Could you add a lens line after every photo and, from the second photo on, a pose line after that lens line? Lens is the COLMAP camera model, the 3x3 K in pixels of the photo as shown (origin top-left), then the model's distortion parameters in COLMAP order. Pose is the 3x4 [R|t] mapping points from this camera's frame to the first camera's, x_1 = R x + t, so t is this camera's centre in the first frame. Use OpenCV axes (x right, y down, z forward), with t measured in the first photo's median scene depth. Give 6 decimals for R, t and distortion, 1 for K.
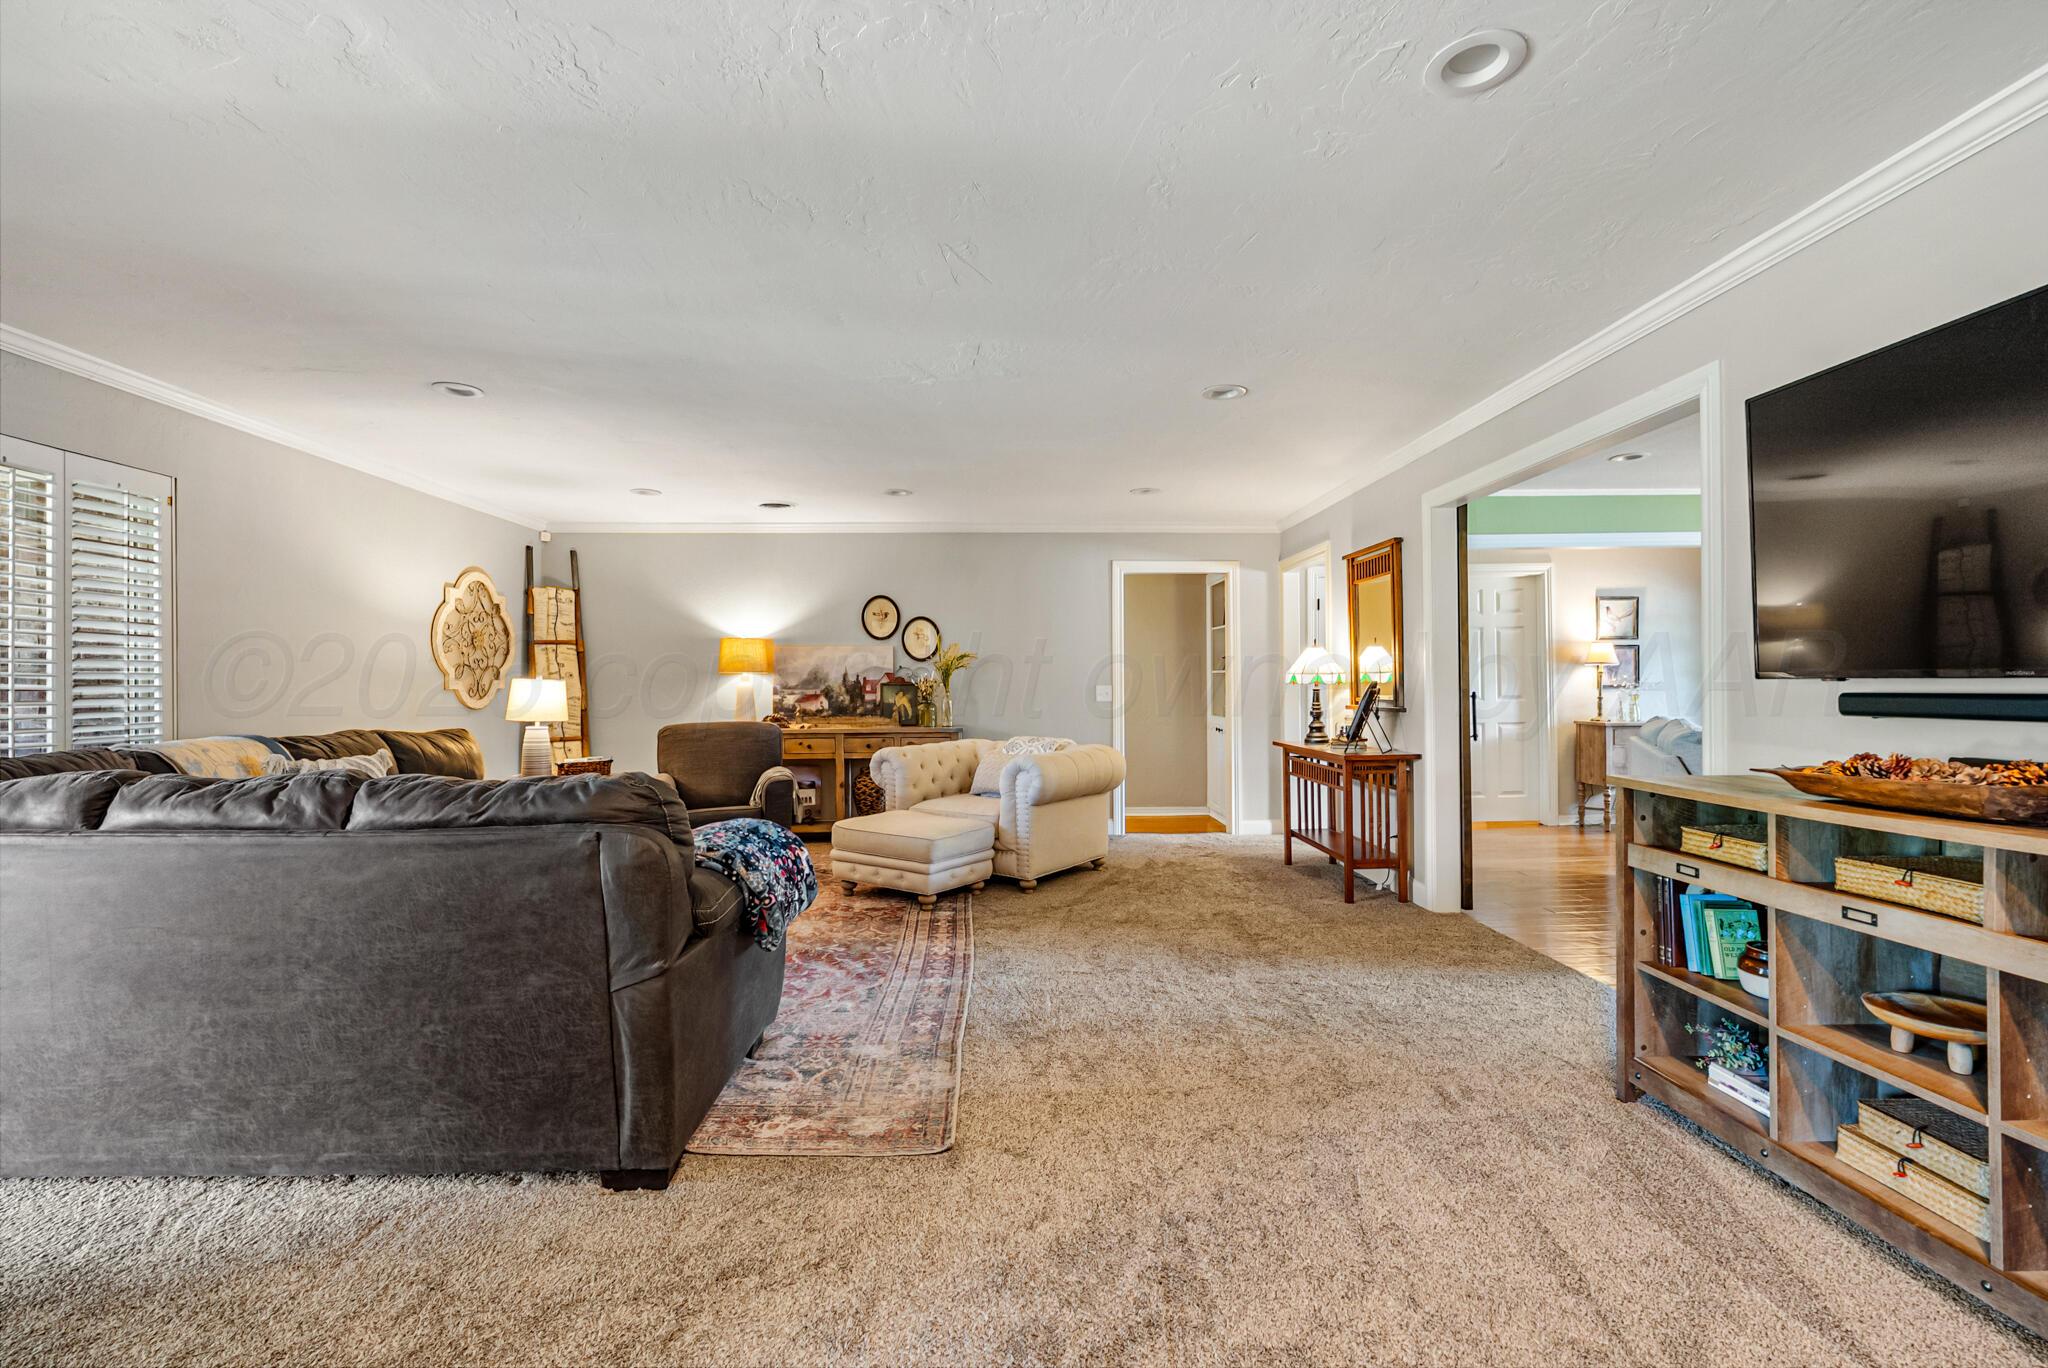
lens RADIAL K [[899.1, 0, 1024.0], [0, 899.1, 684.0], [0, 0, 1]] dist [-0.000240, 0.000016]
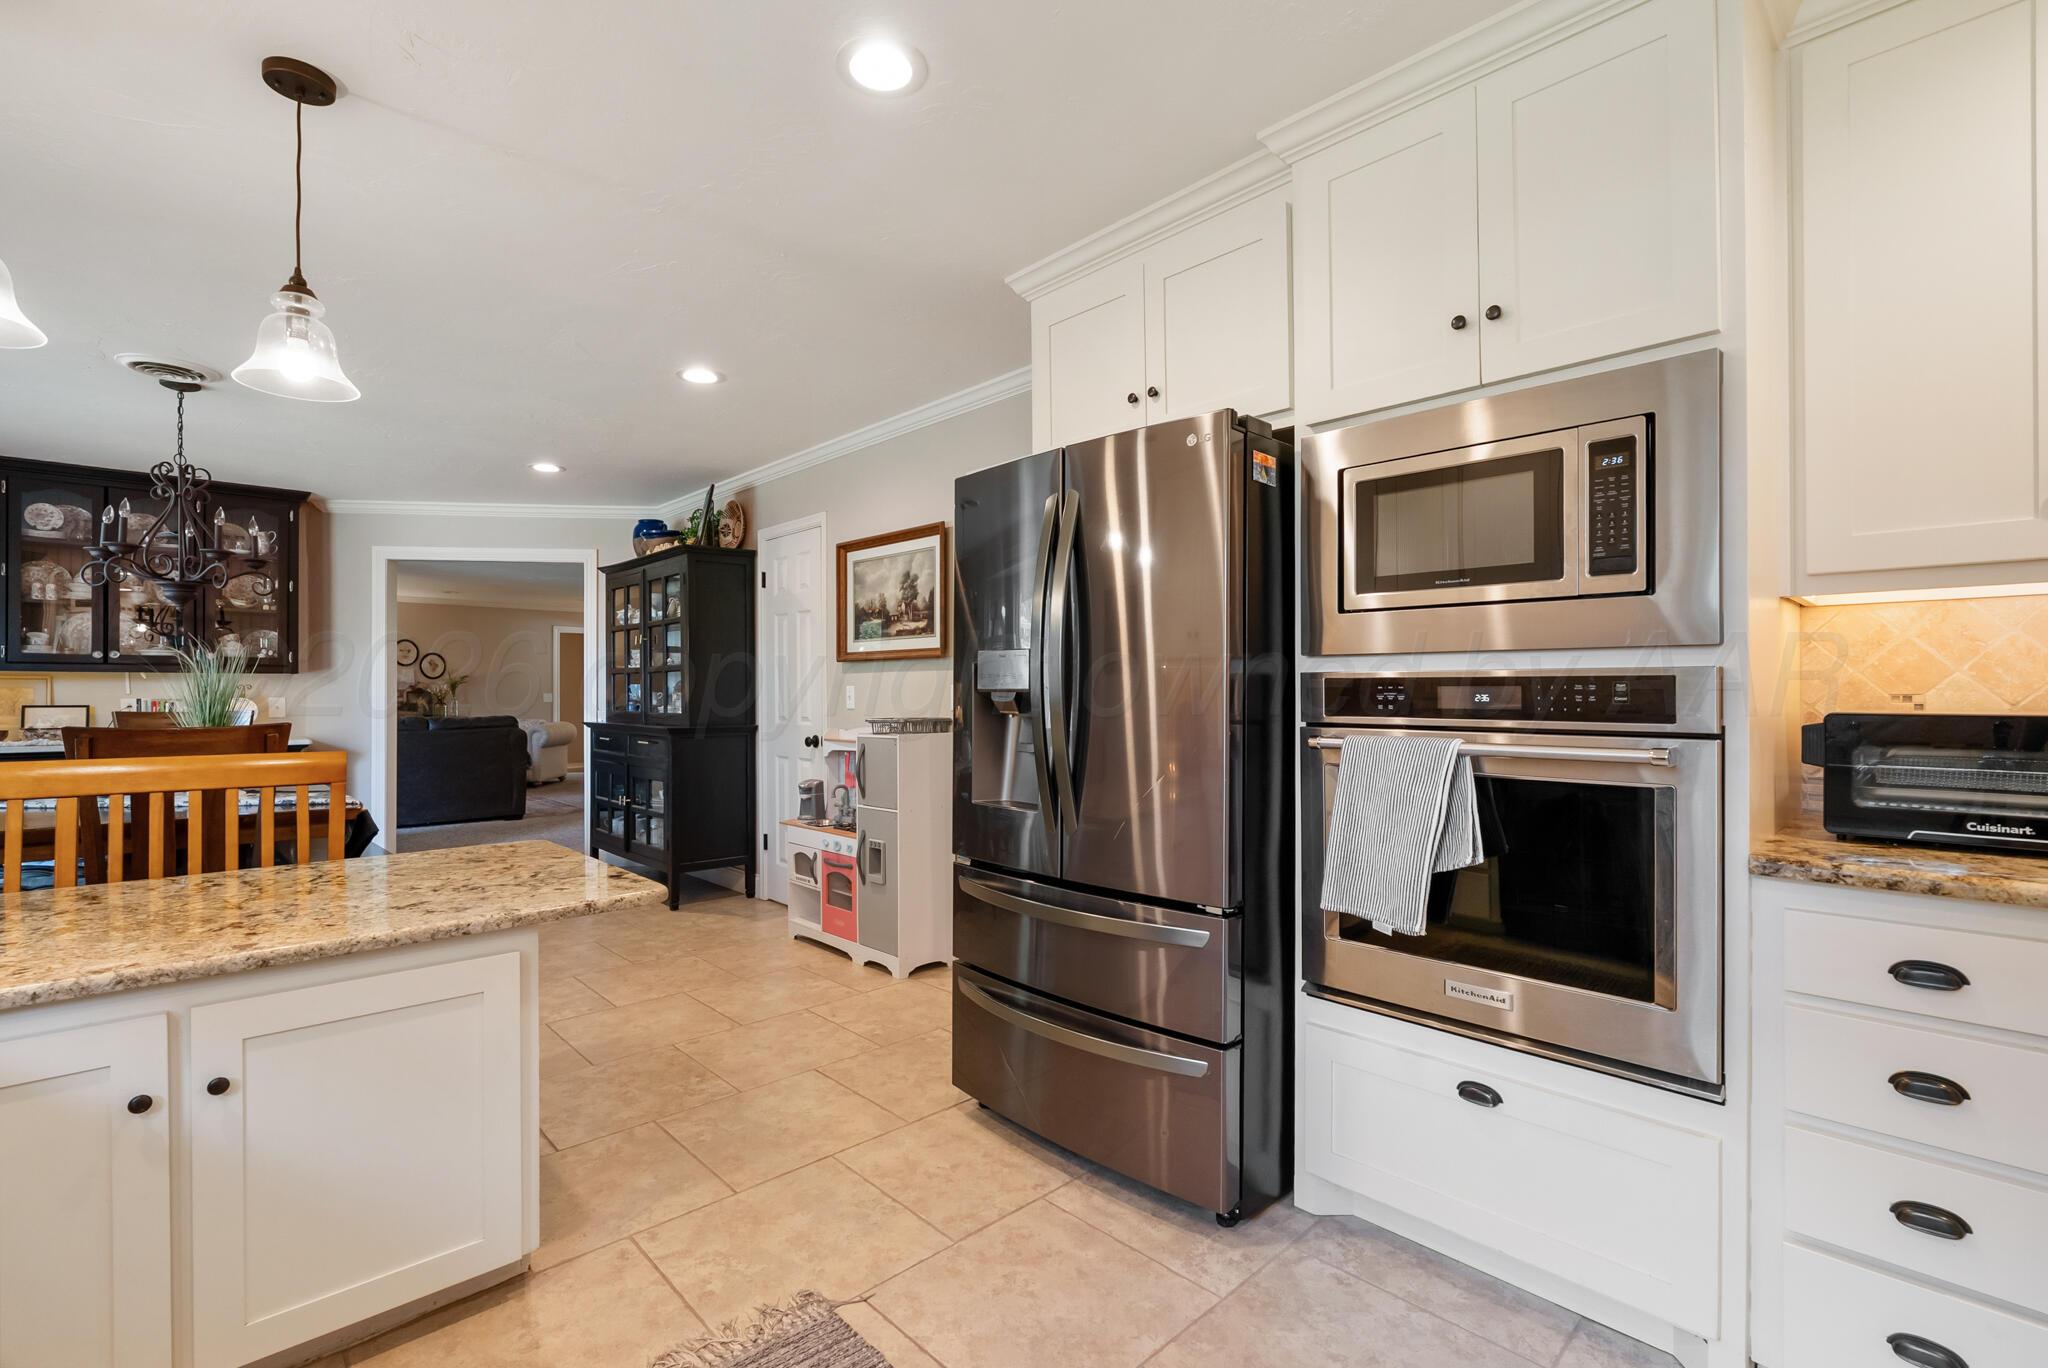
lens RADIAL K [[899.1, 0, 1024.0], [0, 899.1, 684.0], [0, 0, 1]] dist [-0.000240, 0.000016]
pose [[0.737504, 0.008301, 0.675292, -0.446784], [-0.005242, 0.999965, -0.006567, -0.009708], [-0.675323, 0.001303, 0.737521, -1.047034]]
